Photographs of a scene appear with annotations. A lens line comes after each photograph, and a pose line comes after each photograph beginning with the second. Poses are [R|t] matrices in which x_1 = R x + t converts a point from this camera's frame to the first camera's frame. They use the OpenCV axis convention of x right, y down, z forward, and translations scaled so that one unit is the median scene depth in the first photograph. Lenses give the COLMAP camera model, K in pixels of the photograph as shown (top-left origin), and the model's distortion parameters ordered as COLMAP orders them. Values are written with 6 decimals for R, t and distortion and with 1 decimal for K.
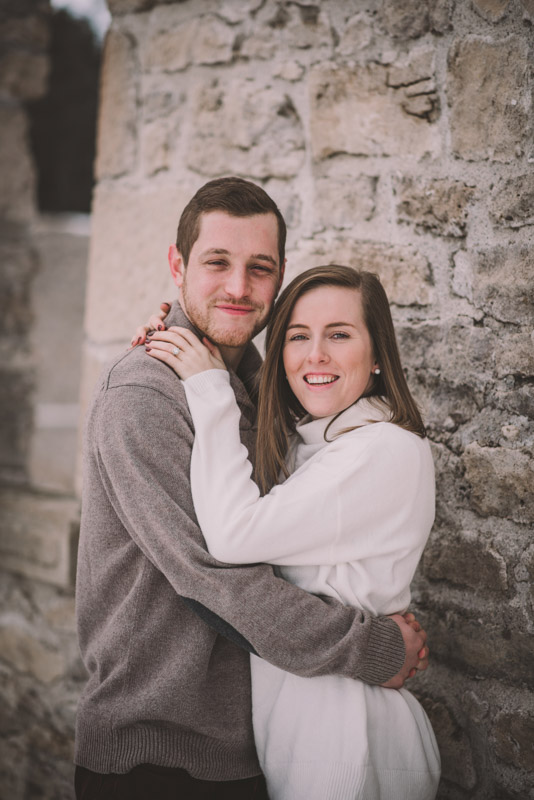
lens RADIAL K [[1890.8, 0, 301.9], [0, 1890.8, 398.8], [0, 0, 1]] dist [0.070018, 0.000000]
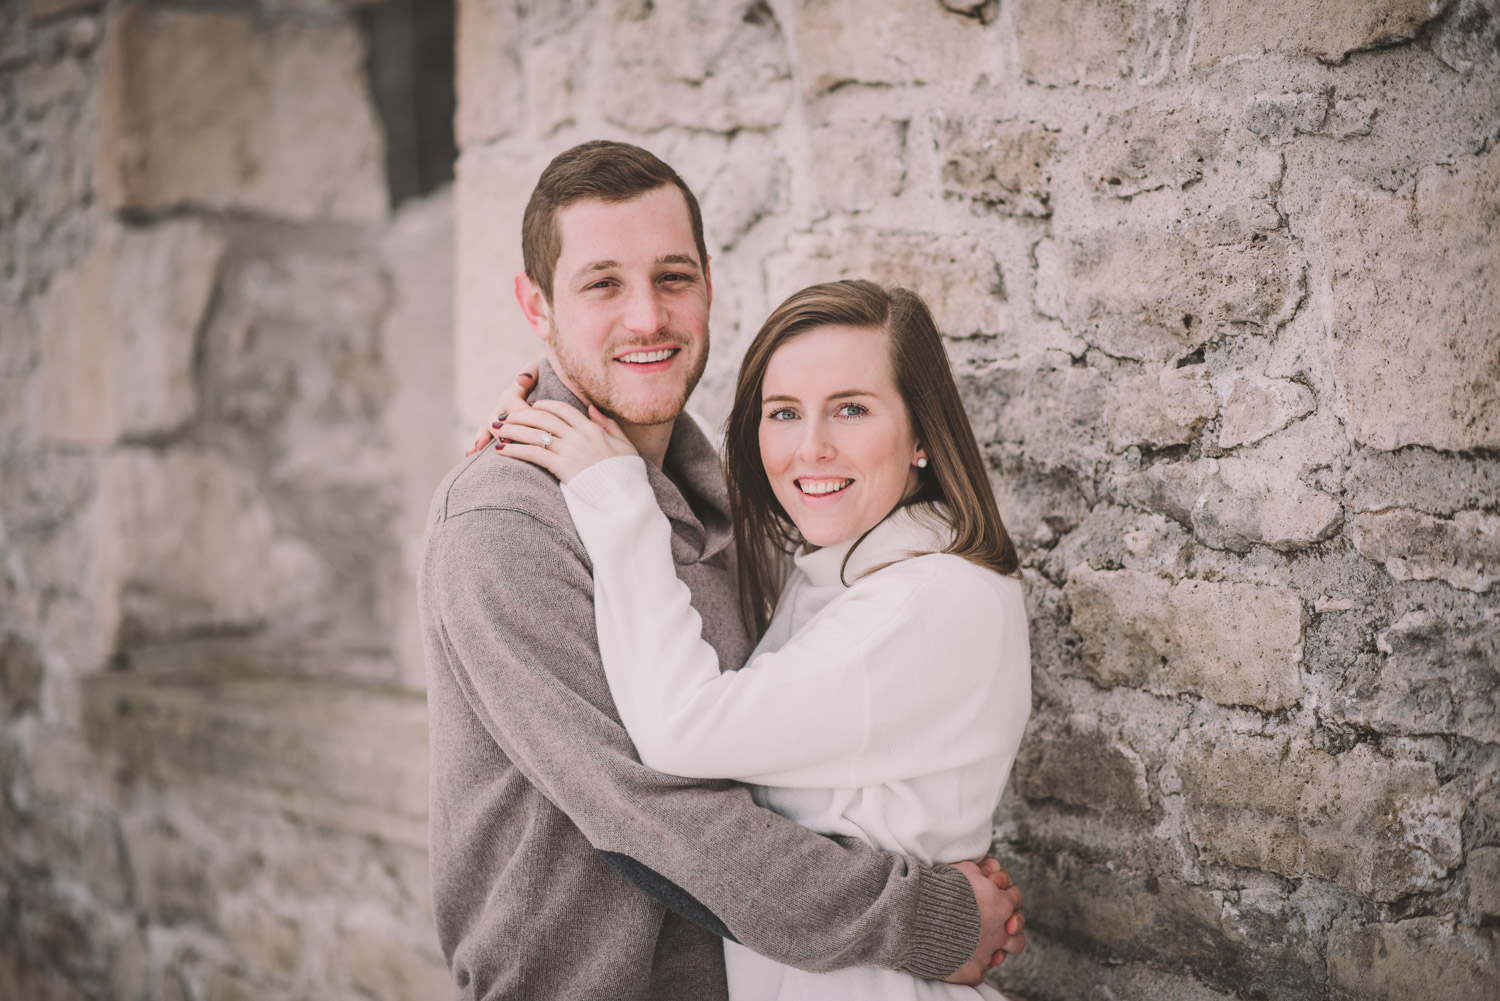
lens RADIAL K [[3545.2, 0, 760.7], [0, 3545.2, 506.9], [0, 0, 1]] dist [0.070018, 0.000000]
pose [[0.996280, -0.061635, -0.060225, 0.057164], [0.061776, 0.998090, 0.000469, -0.001354], [0.060081, -0.004187, 0.998185, -0.106140]]
